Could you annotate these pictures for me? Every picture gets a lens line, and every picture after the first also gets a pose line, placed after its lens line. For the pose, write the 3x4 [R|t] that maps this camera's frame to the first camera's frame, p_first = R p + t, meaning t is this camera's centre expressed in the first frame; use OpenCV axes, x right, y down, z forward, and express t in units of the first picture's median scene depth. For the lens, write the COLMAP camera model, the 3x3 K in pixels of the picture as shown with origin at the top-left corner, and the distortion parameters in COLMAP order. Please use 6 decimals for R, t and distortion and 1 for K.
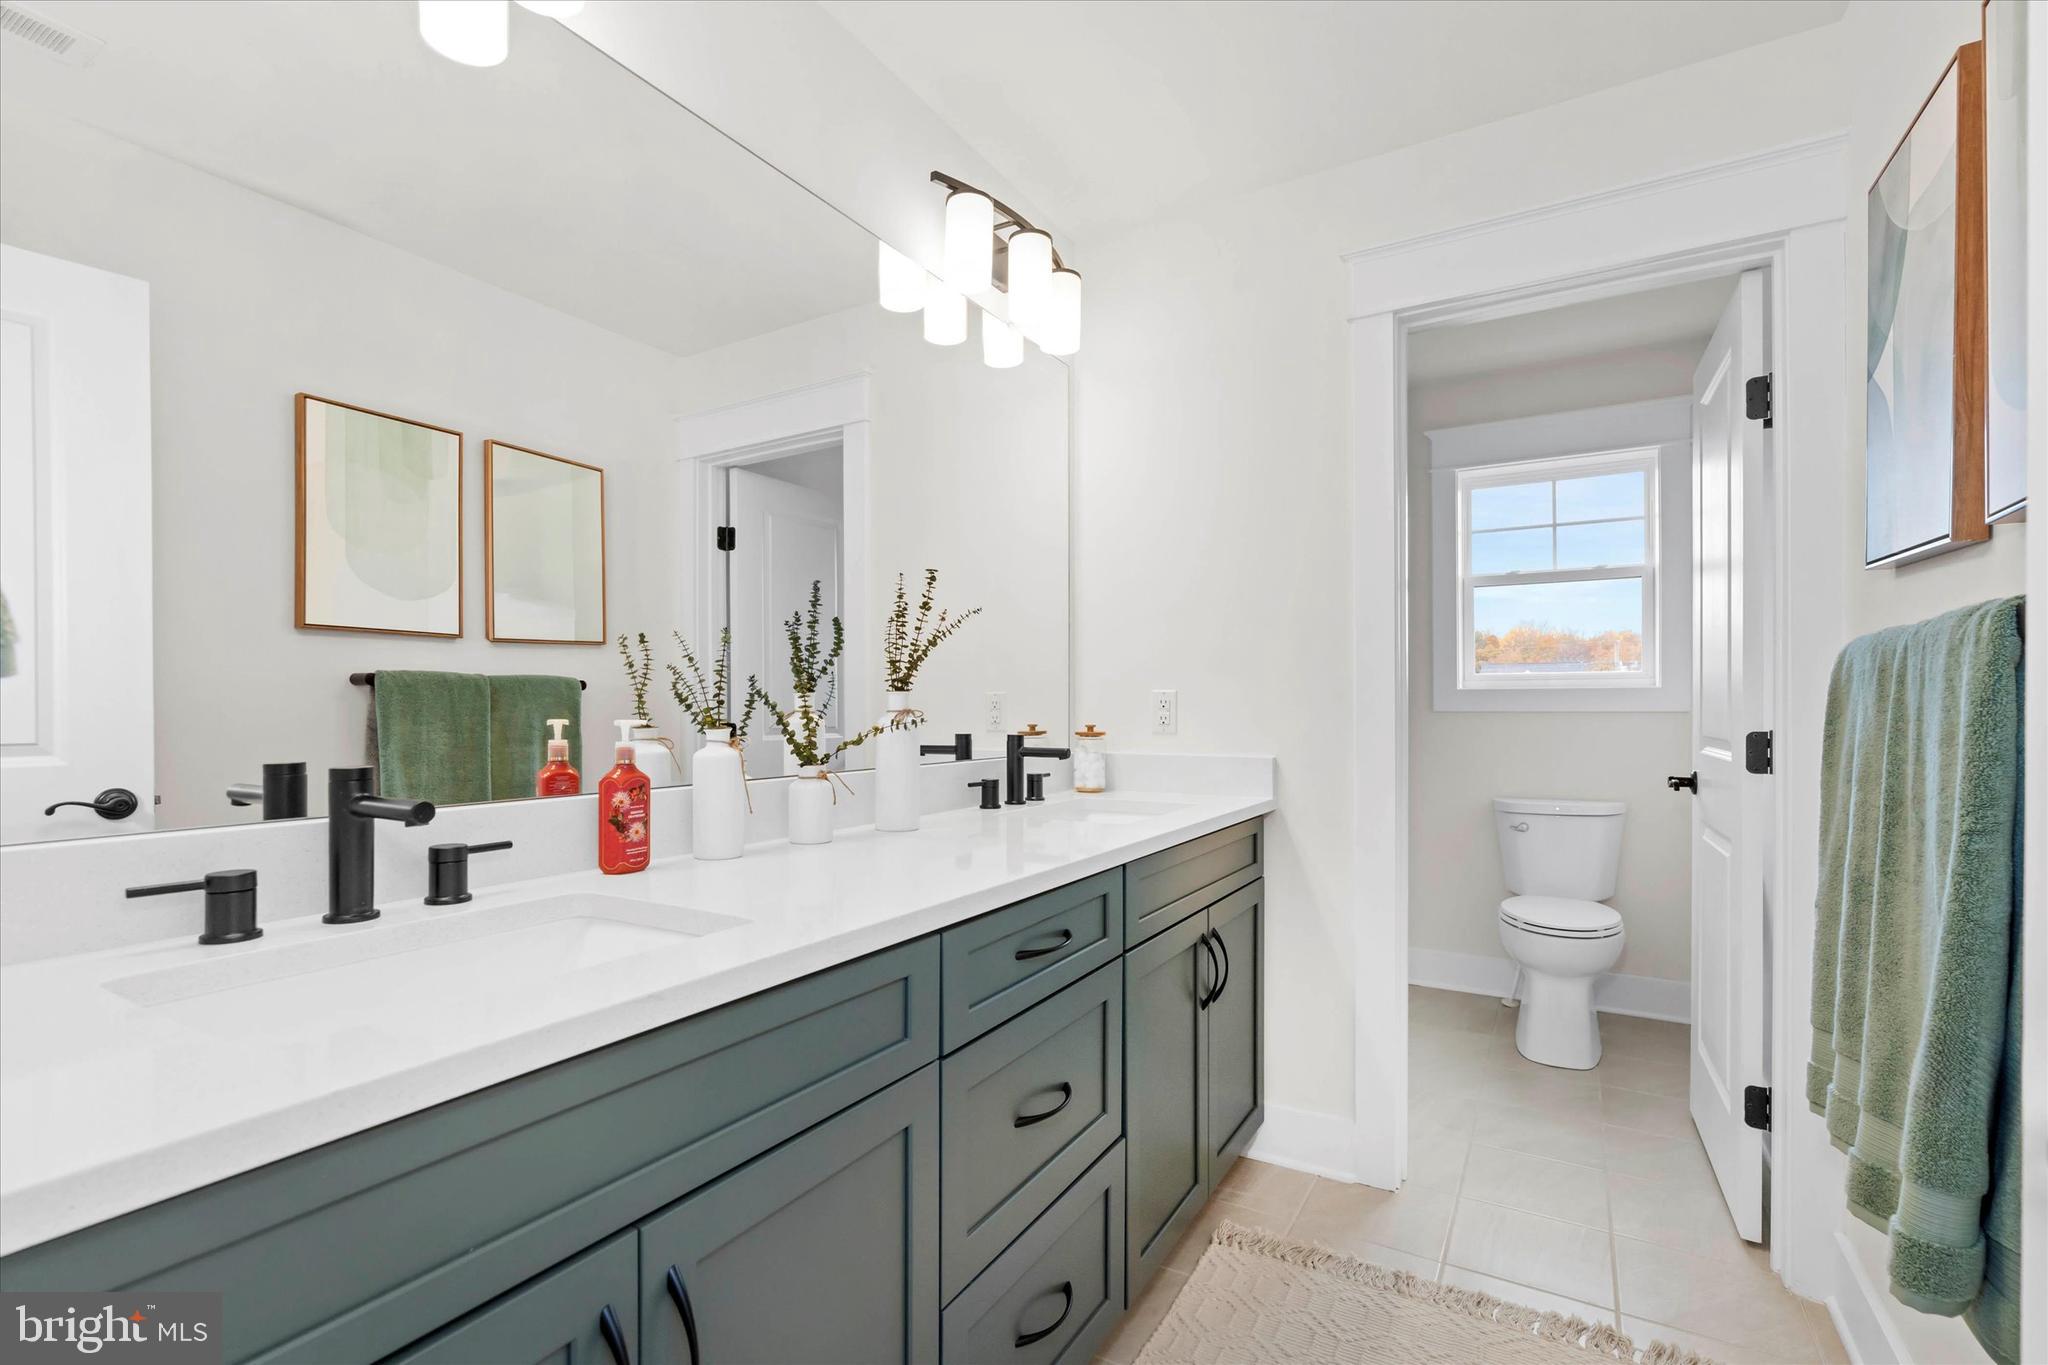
lens RADIAL K [[929.4, 0, 1024.0], [0, 929.4, 682.5], [0, 0, 1]] dist [0.000780, 0.000185]
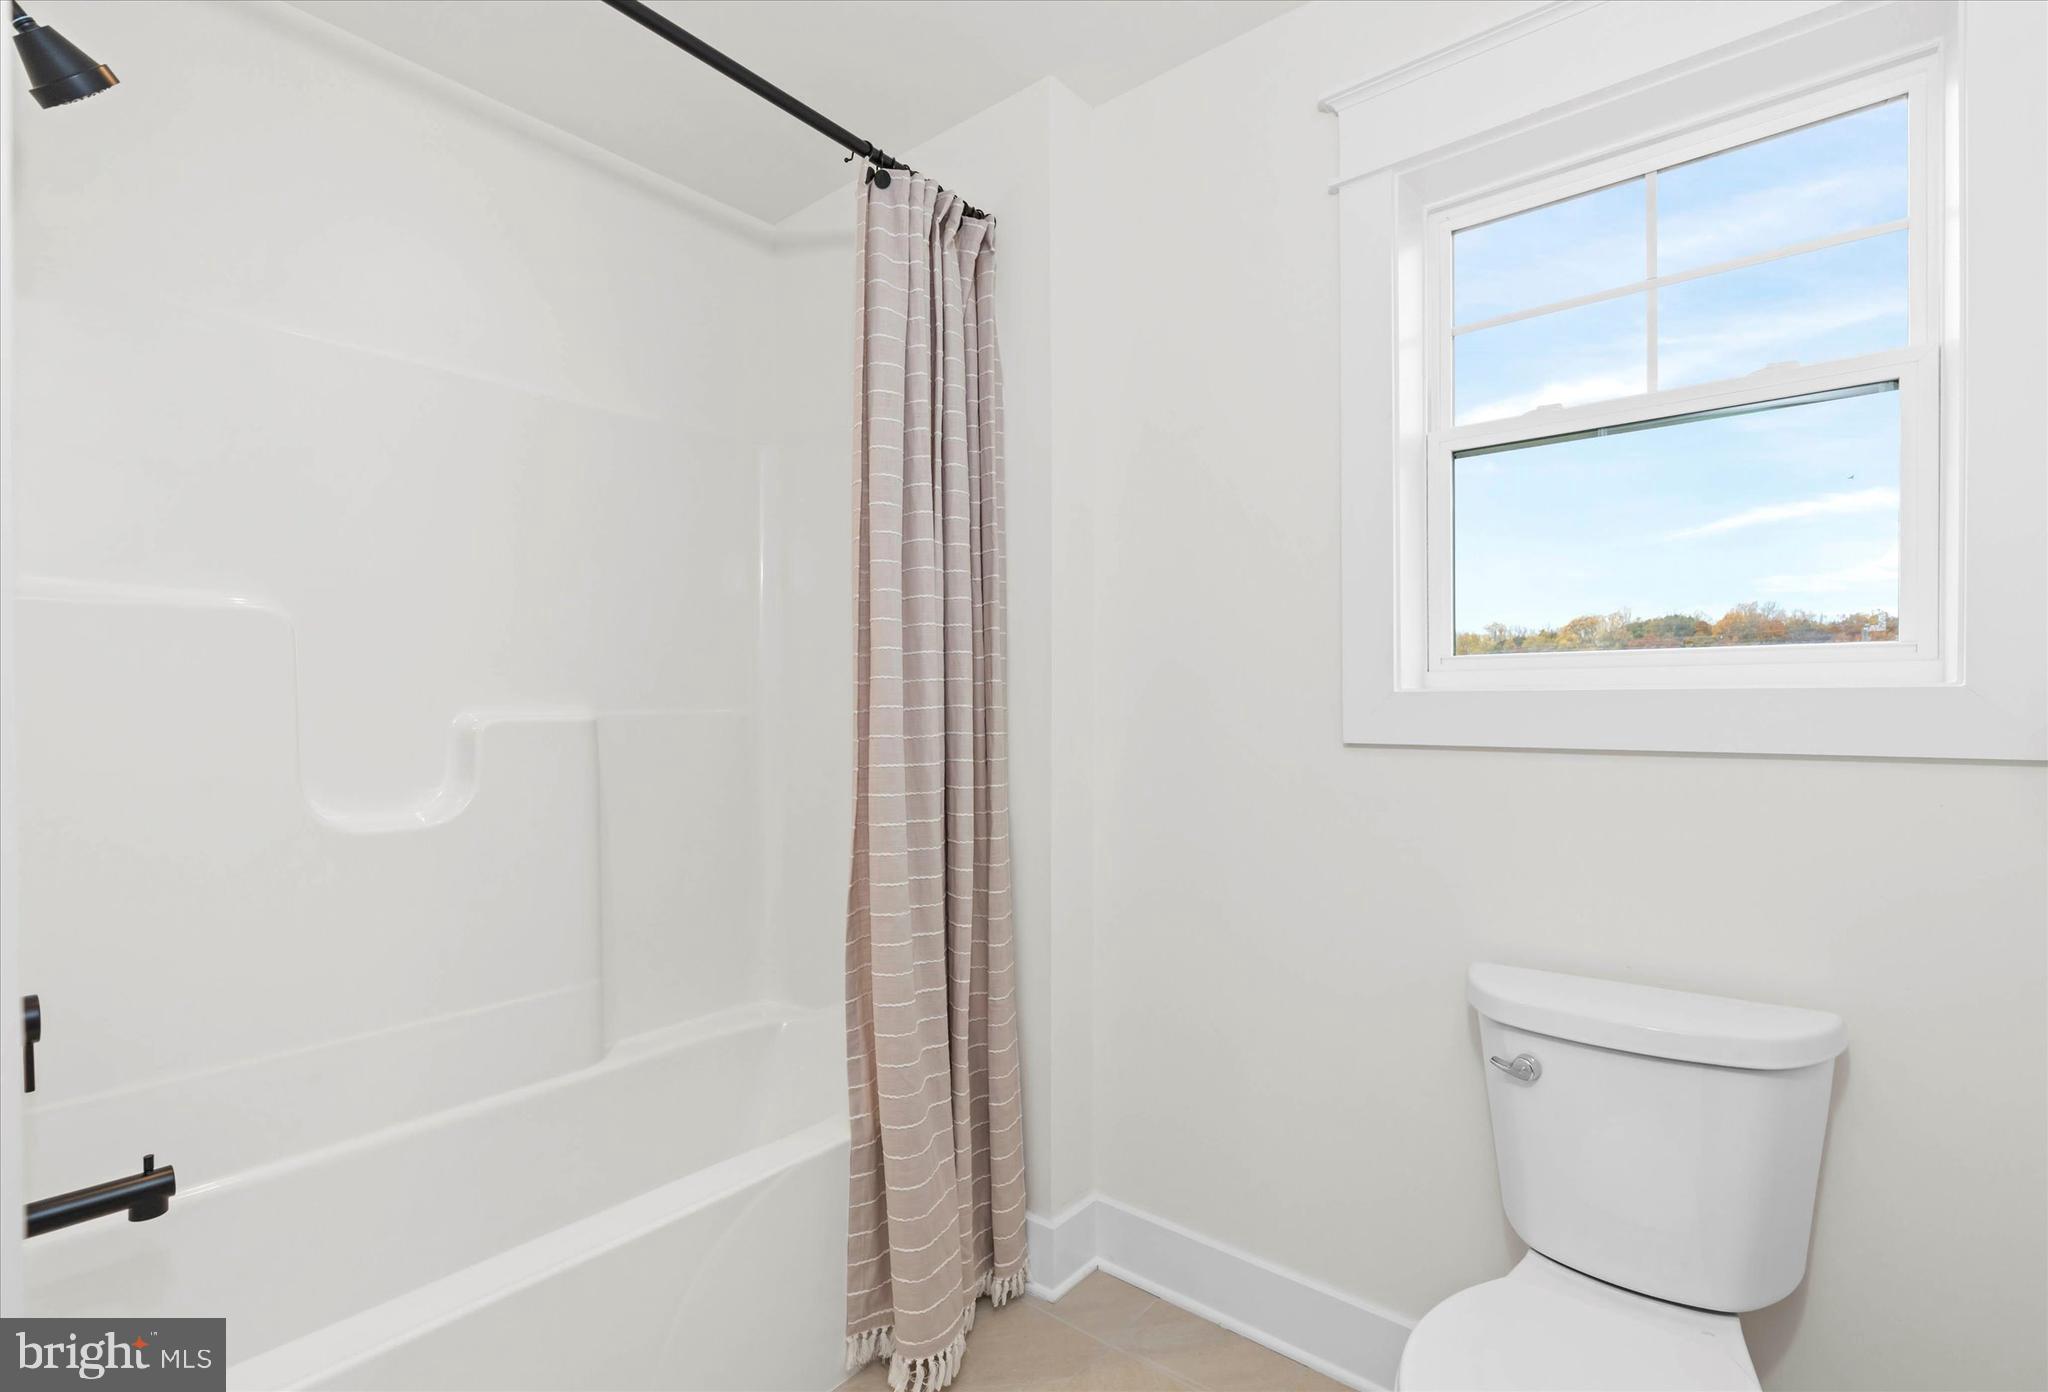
lens RADIAL K [[921.6, 0, 1024.0], [0, 921.6, 696.0], [0, 0, 1]] dist [-0.002835, -0.000471]
pose [[0.984669, -0.010390, -0.174124, 0.366178], [0.012774, 0.999839, 0.012577, -0.000071], [0.173965, -0.014608, 0.984643, 0.552522]]
